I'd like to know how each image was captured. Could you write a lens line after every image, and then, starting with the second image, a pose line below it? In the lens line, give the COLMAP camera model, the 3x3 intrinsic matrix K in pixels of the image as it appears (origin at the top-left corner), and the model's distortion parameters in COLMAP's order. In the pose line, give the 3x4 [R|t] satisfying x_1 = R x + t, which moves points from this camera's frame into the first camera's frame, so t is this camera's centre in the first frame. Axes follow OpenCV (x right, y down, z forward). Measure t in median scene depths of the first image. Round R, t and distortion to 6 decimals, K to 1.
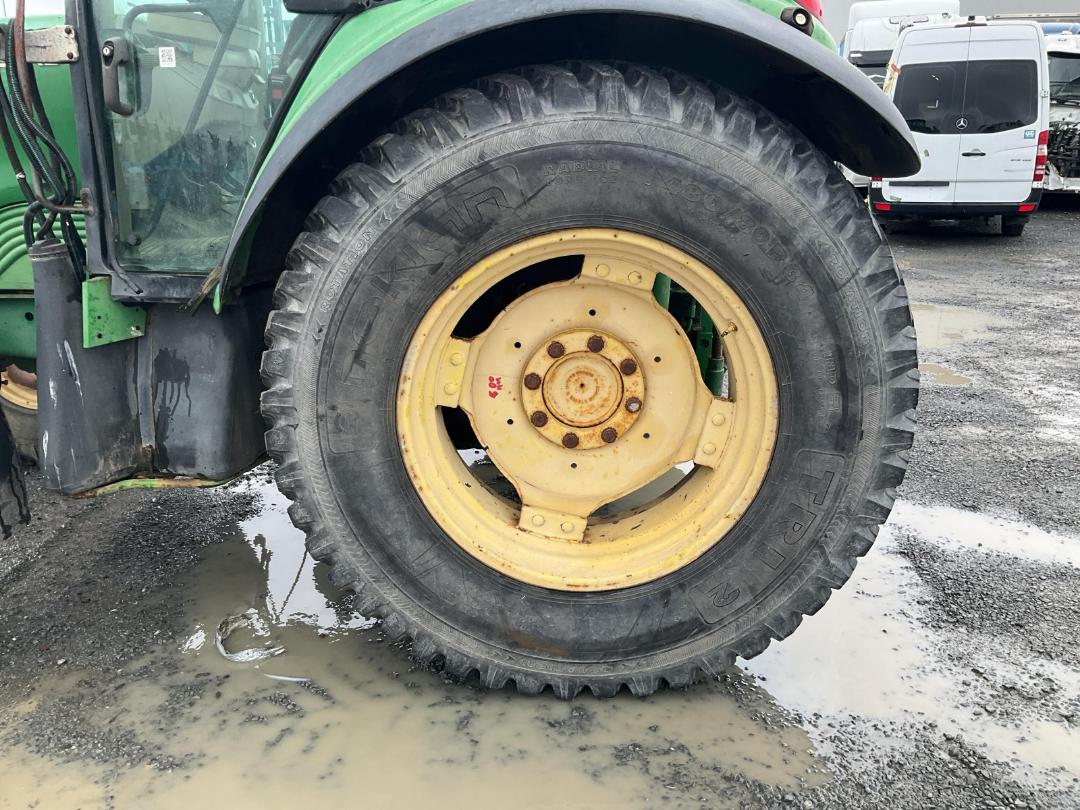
lens RADIAL K [[882.4, 0, 534.2], [0, 882.4, 394.6], [0, 0, 1]] dist [0.127972, -0.262226]
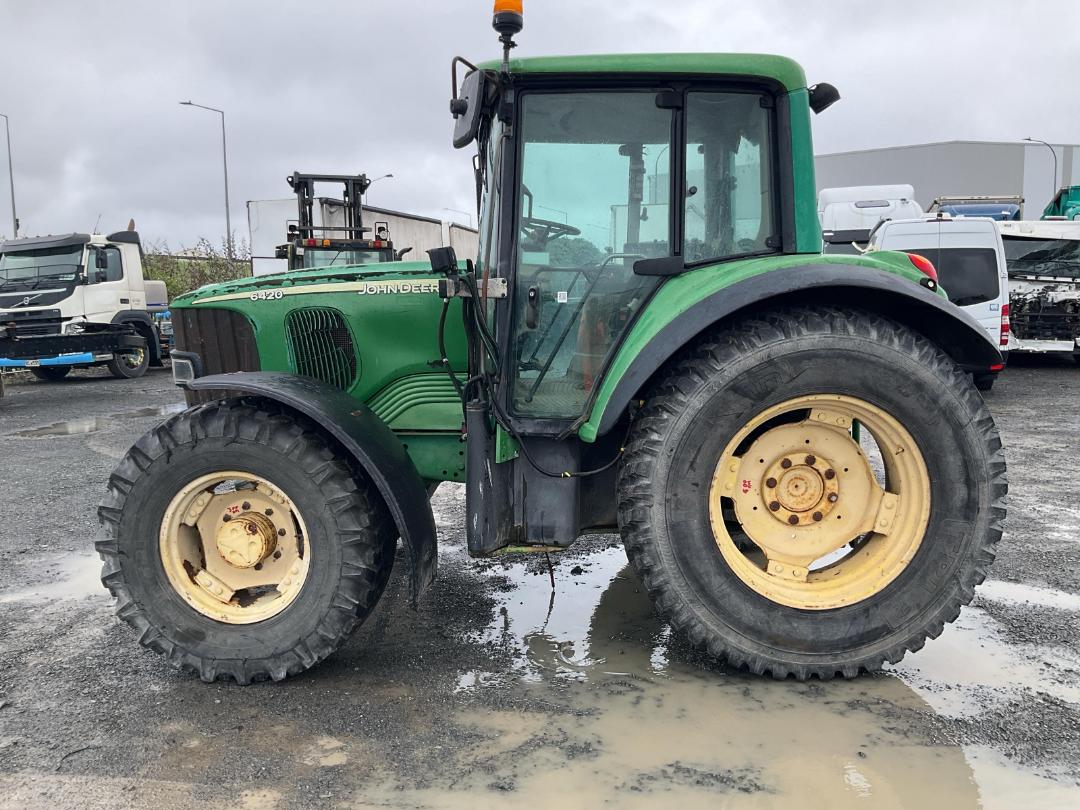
lens RADIAL K [[882.4, 0, 534.2], [0, 882.4, 394.6], [0, 0, 1]] dist [0.127972, -0.262226]
pose [[0.999169, 0.002754, 0.040674, -0.544082], [0.003932, 0.986556, -0.163379, 0.098115], [-0.040577, 0.163403, 0.985725, -0.693180]]
